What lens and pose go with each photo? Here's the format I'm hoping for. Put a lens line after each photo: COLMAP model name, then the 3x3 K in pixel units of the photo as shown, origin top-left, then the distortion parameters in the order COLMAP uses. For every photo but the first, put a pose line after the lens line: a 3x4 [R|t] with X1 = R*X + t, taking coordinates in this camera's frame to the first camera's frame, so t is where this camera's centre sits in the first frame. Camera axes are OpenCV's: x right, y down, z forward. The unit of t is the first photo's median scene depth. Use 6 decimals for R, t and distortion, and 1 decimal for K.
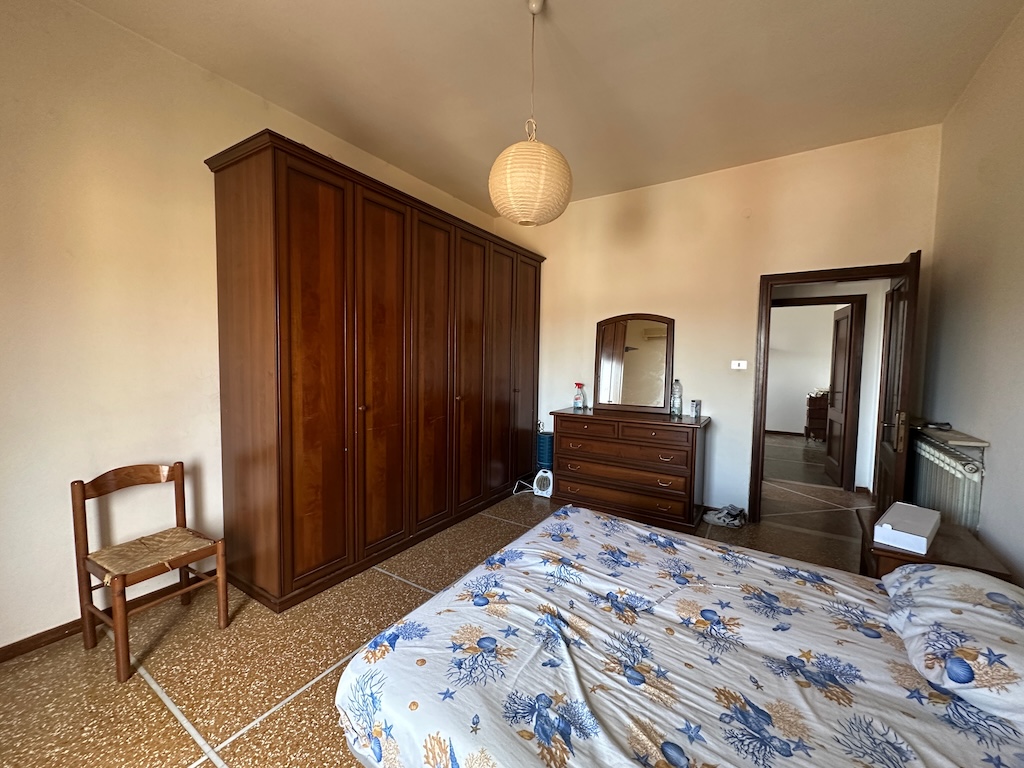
lens RADIAL K [[415.4, 0, 510.3], [0, 415.4, 382.5], [0, 0, 1]] dist [-0.001347, 0.000251]
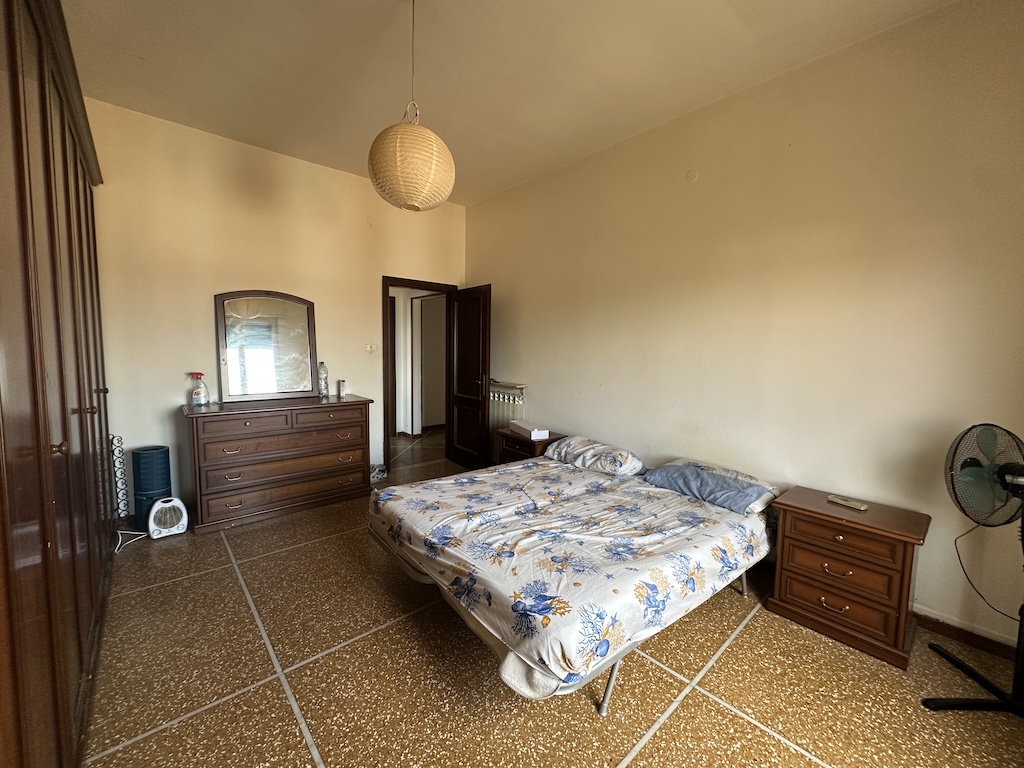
lens RADIAL K [[410.5, 0, 515.5], [0, 410.5, 382.7], [0, 0, 1]] dist [-0.000892, -0.000090]
pose [[0.263346, -0.090752, 0.960423, -0.983318], [0.041075, 0.995717, 0.082824, -0.044424], [-0.963827, 0.017638, 0.265946, 0.571498]]
